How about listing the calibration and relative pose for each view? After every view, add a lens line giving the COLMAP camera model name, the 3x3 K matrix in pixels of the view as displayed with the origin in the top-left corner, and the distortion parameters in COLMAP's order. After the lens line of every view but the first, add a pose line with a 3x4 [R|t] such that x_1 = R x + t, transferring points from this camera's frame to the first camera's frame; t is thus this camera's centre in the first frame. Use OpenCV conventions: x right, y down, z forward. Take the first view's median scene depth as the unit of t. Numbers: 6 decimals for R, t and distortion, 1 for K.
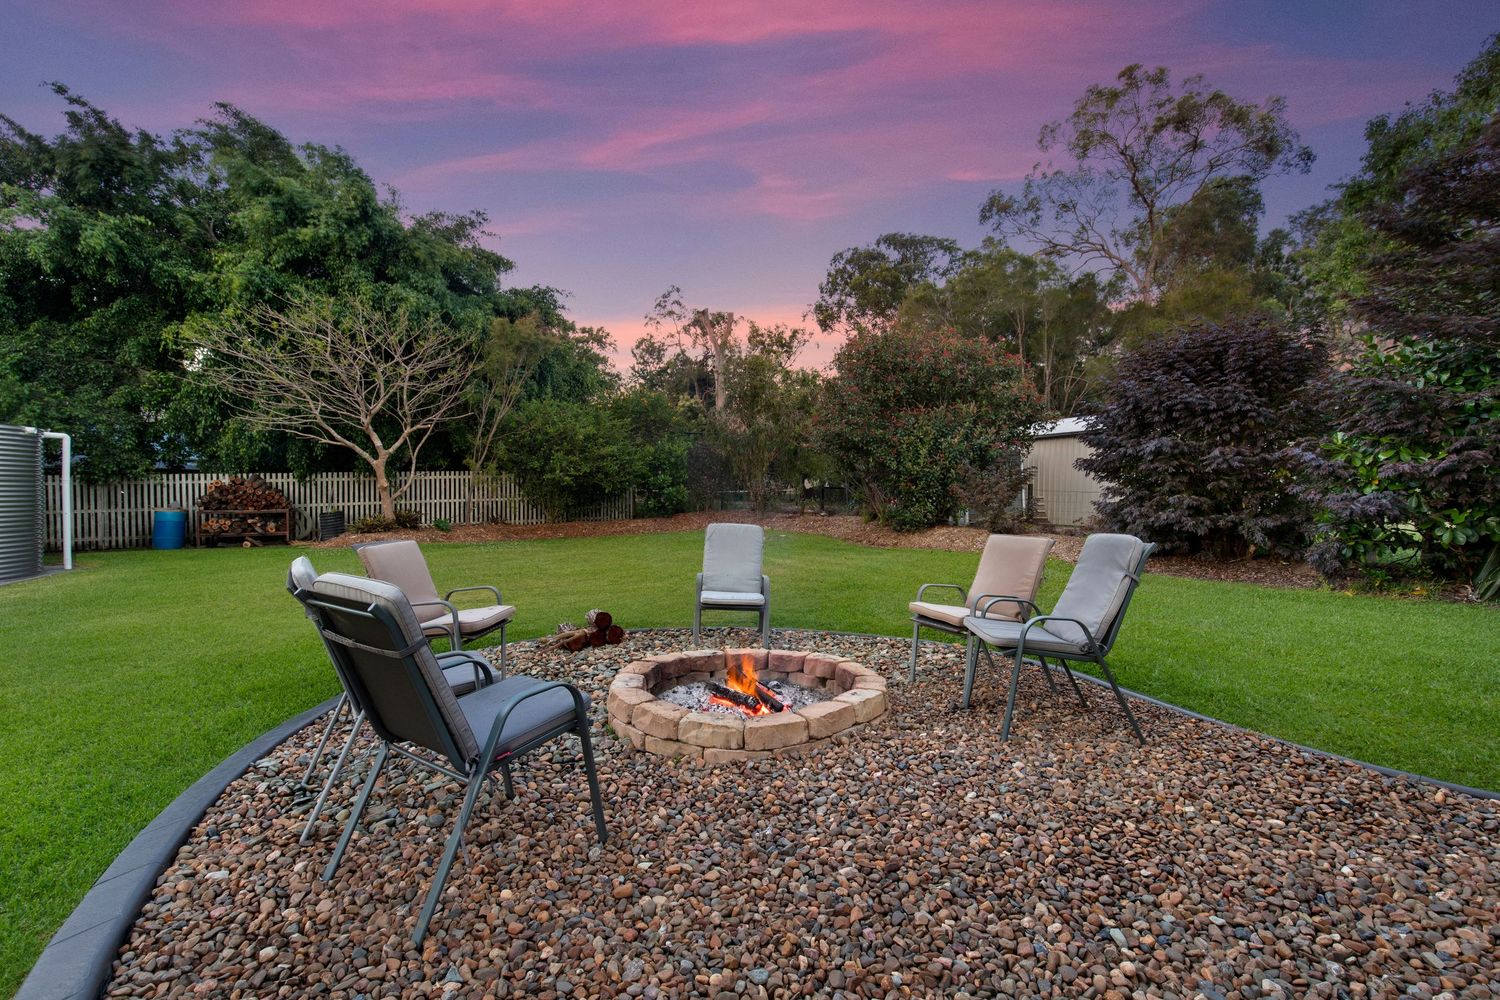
lens RADIAL K [[682.6, 0, 745.4], [0, 682.6, 499.5], [0, 0, 1]] dist [0.002133, 0.000001]
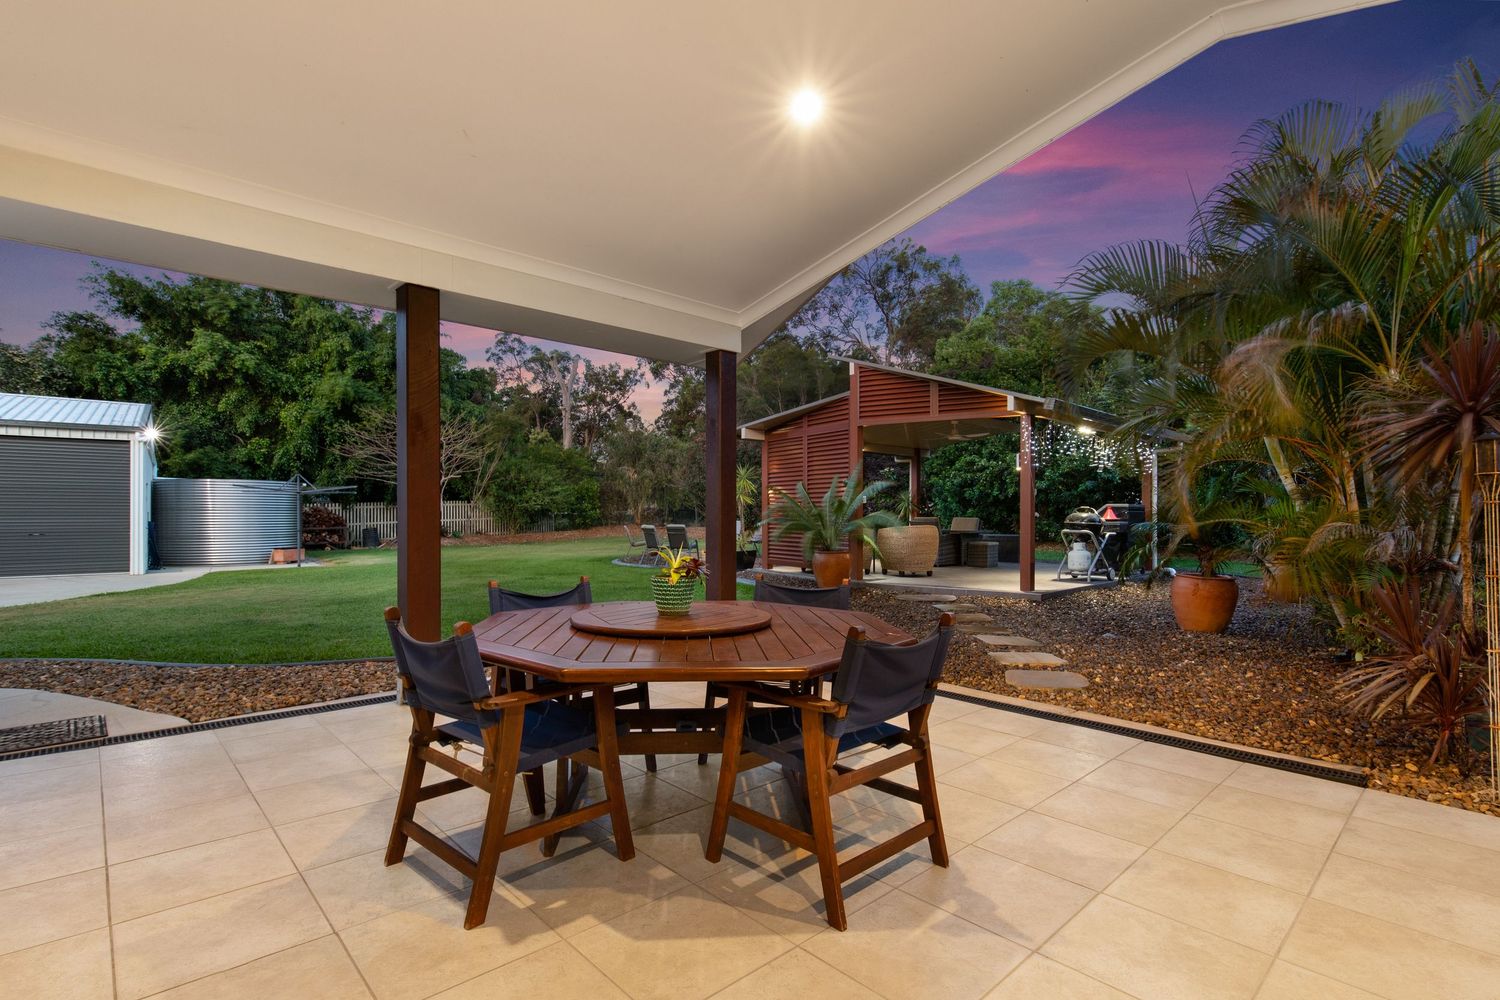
lens RADIAL K [[723.4, 0, 750.0], [0, 723.4, 500.0], [0, 0, 1]] dist [-0.003335, -0.000227]
pose [[0.962656, -0.003447, 0.270705, -0.211340], [0.011102, 0.999580, -0.026753, 0.007007], [-0.270499, 0.028759, 0.962291, -0.768100]]
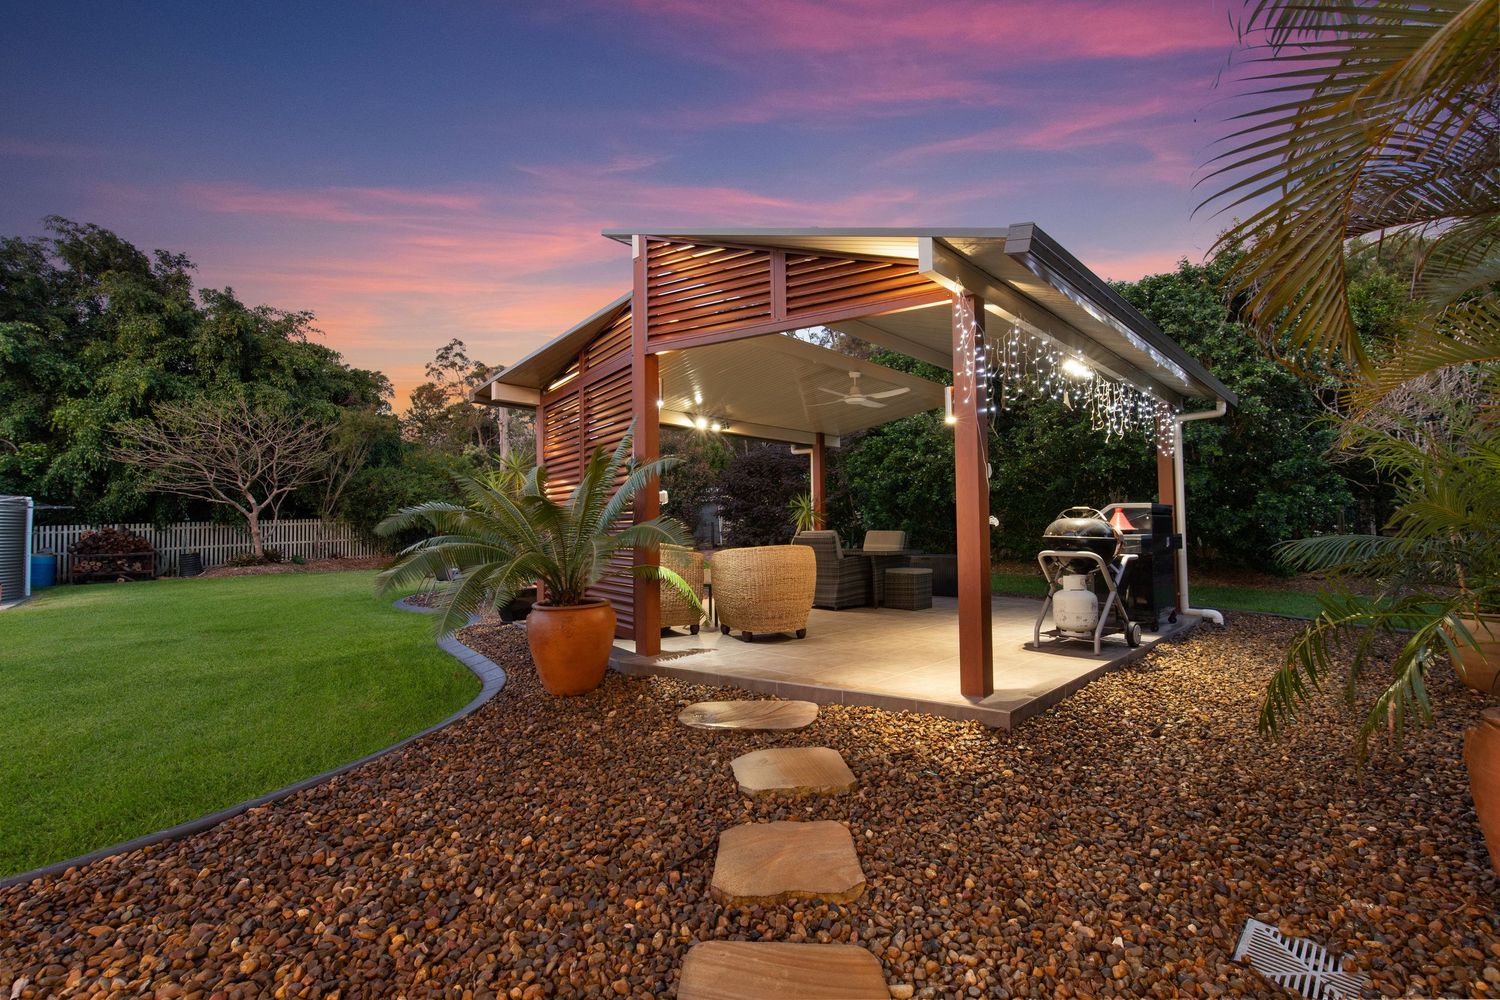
lens RADIAL K [[682.6, 0, 745.4], [0, 682.6, 499.5], [0, 0, 1]] dist [0.002133, 0.000001]
pose [[0.952195, -0.006946, 0.305413, -0.009759], [0.024030, 0.998347, -0.052215, 0.008596], [-0.304545, 0.057058, 0.950787, -0.501054]]
